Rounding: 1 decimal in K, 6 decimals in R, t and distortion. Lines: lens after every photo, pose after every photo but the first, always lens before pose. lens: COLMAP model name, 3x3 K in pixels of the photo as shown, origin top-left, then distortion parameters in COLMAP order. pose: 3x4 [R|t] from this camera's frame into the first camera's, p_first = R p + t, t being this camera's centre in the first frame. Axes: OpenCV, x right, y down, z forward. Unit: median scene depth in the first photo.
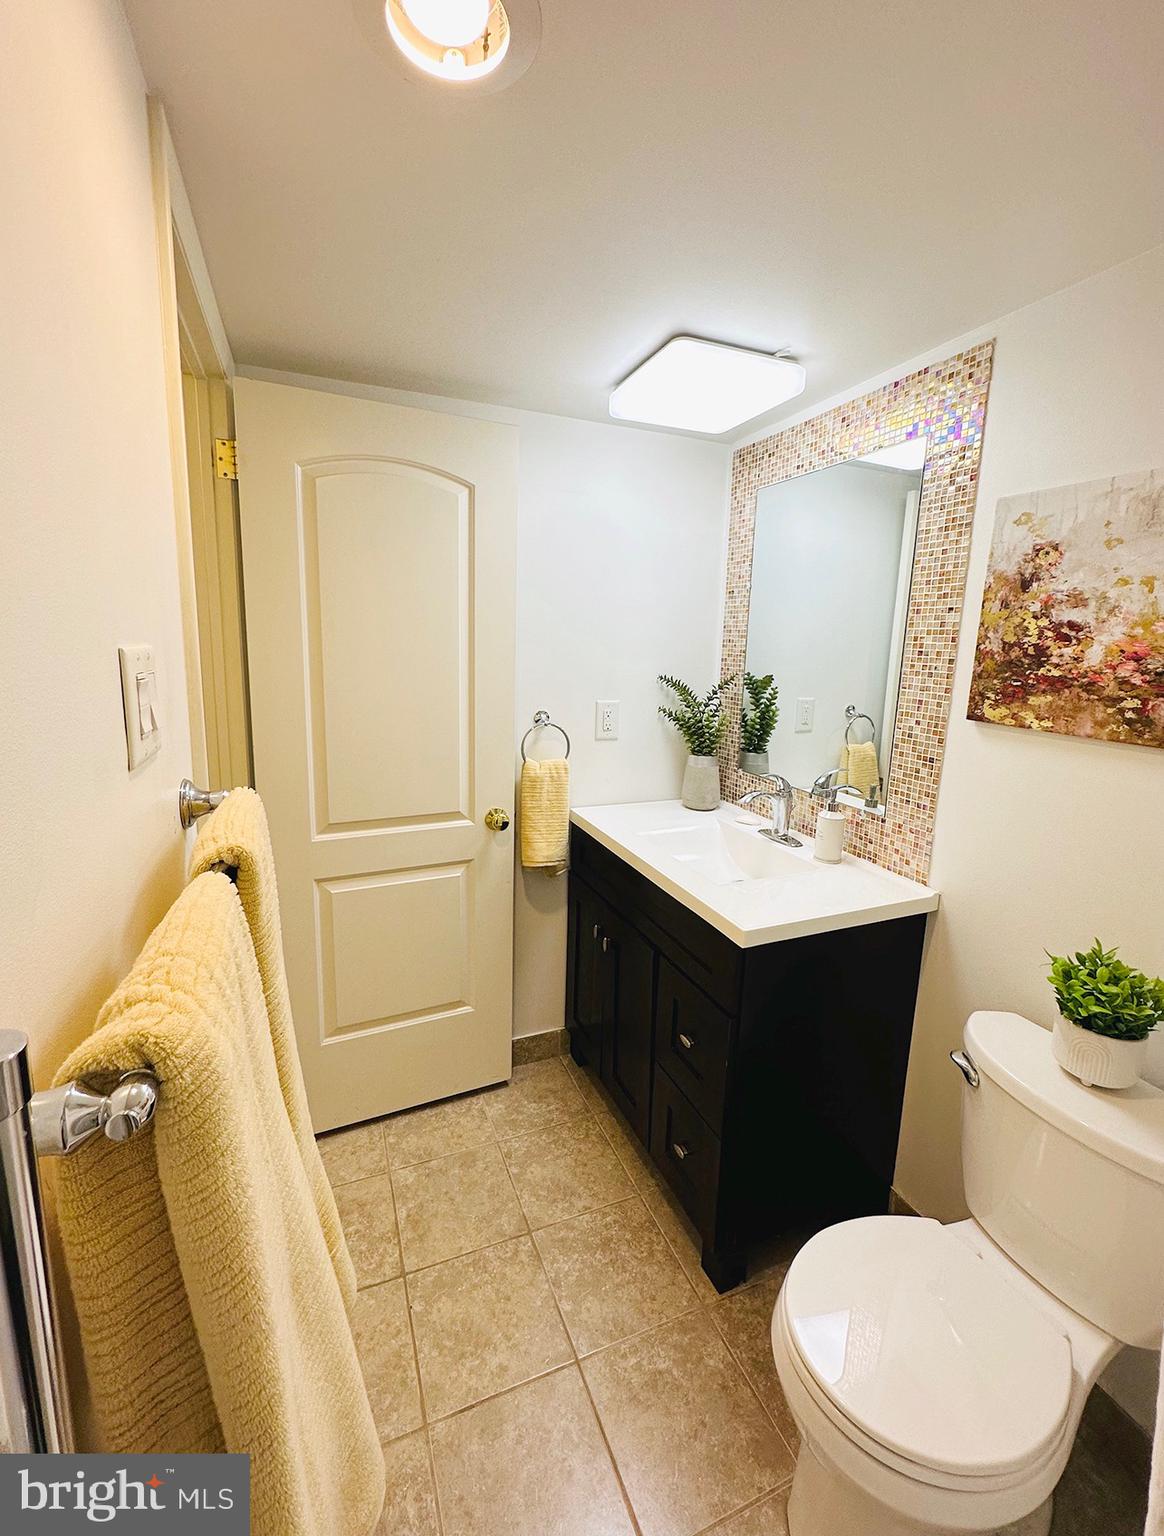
lens RADIAL K [[638.1, 0, 578.0], [0, 638.1, 759.0], [0, 0, 1]] dist [0.001473, 0.000108]
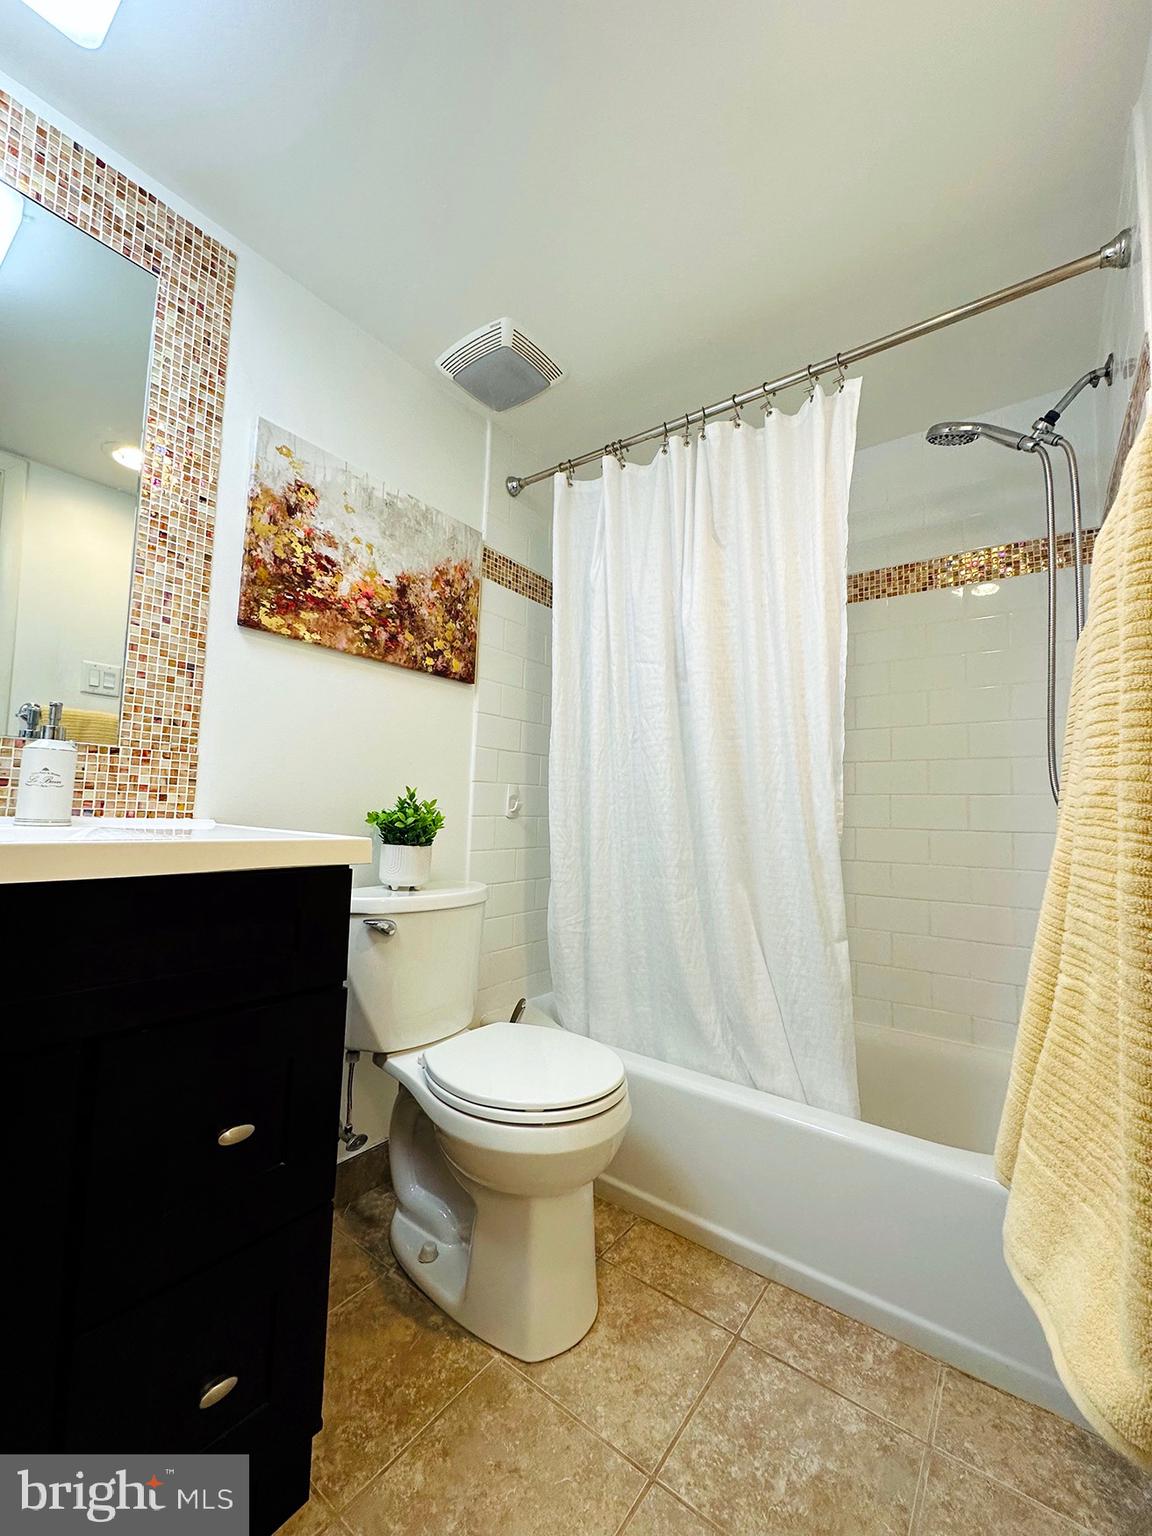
lens RADIAL K [[622.8, 0, 570.0], [0, 622.8, 763.3], [0, 0, 1]] dist [-0.004066, 0.000219]
pose [[-0.507171, 0.009401, 0.861794, -0.493876], [0.105717, 0.993068, 0.051382, 0.166769], [-0.855337, 0.117166, -0.504649, 1.187321]]
